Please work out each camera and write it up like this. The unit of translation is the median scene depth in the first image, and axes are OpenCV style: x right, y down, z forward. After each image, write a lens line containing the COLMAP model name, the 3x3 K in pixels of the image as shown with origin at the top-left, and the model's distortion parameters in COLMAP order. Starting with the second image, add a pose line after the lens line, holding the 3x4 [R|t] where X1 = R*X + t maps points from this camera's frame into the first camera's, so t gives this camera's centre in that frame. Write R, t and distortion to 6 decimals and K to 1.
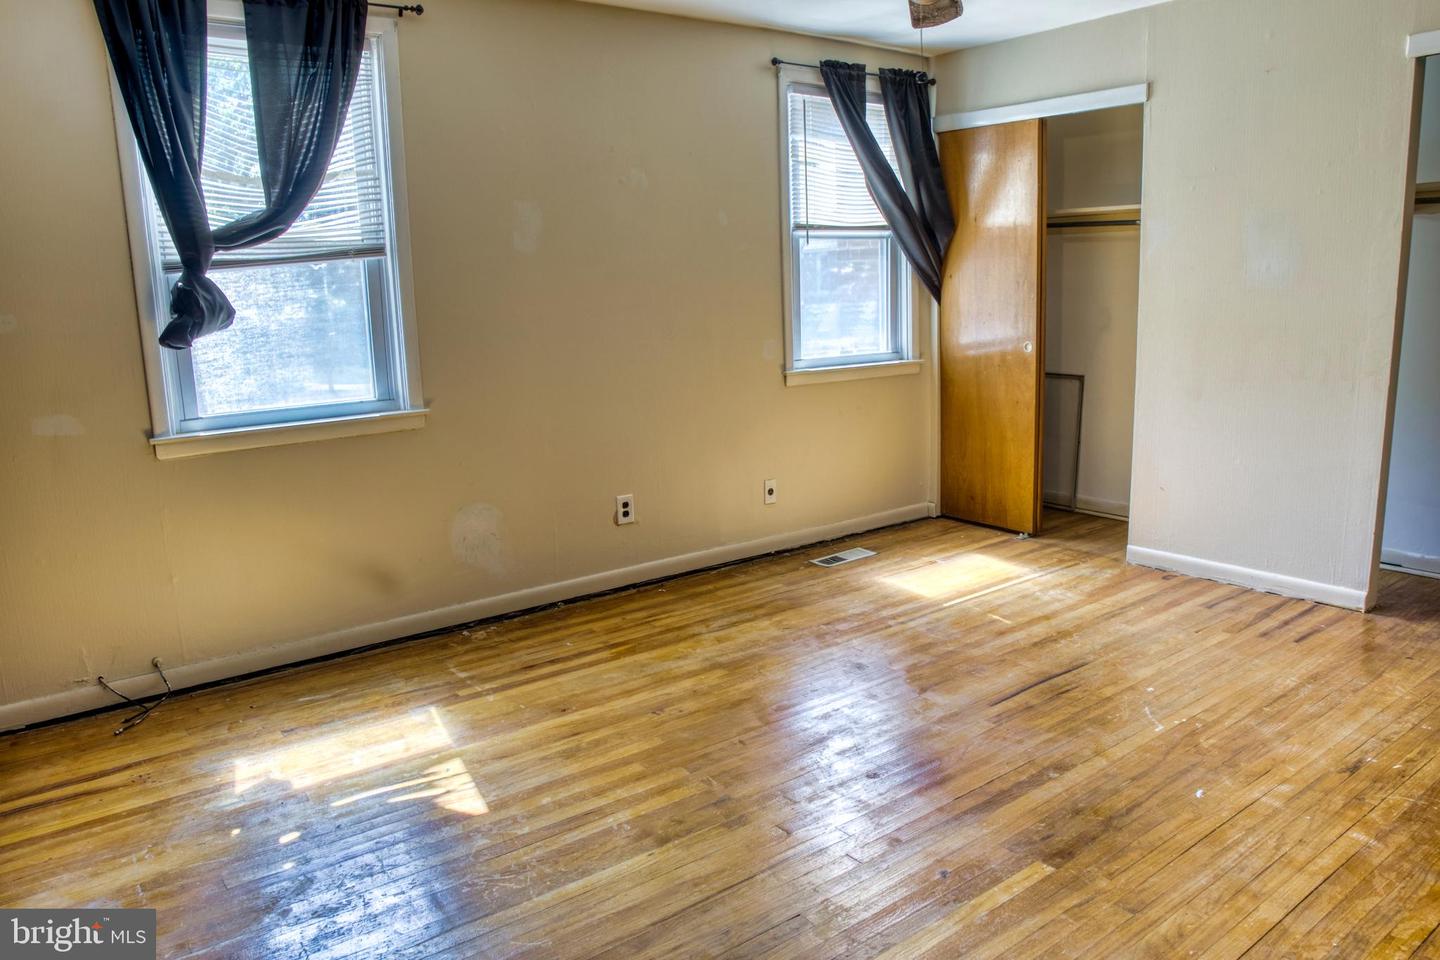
lens RADIAL K [[1007.1, 0, 715.8], [0, 1007.1, 479.0], [0, 0, 1]] dist [-0.117342, 0.088030]
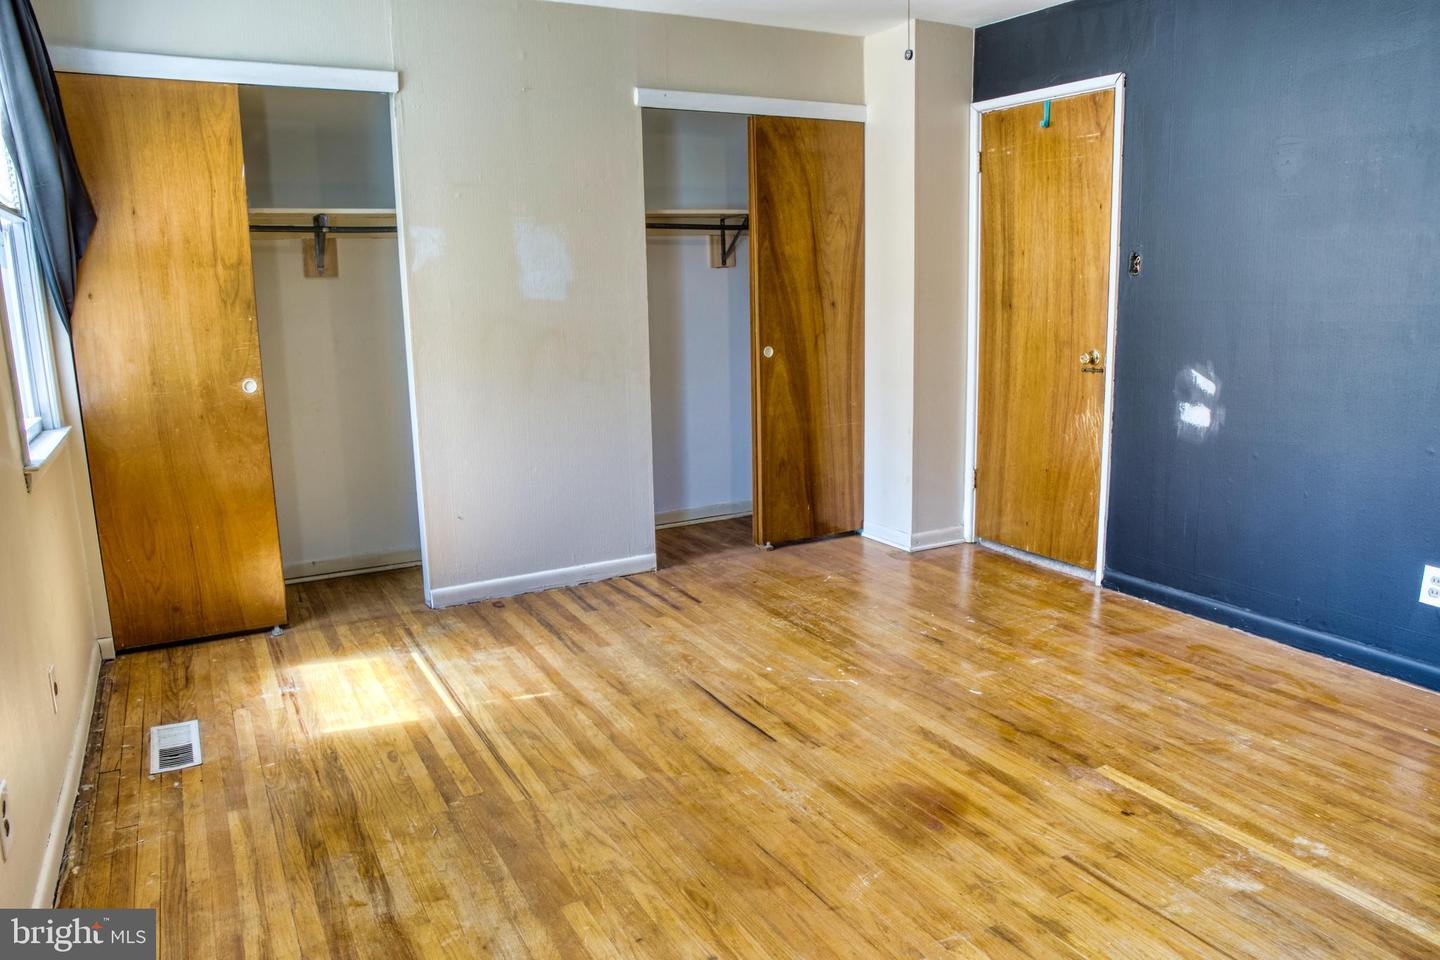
lens RADIAL K [[1007.1, 0, 715.8], [0, 1007.1, 479.0], [0, 0, 1]] dist [-0.117342, 0.088030]
pose [[0.143164, -0.167136, 0.975484, -0.451573], [0.206891, 0.968915, 0.135647, -0.110427], [-0.967833, 0.182399, 0.173293, 0.640495]]
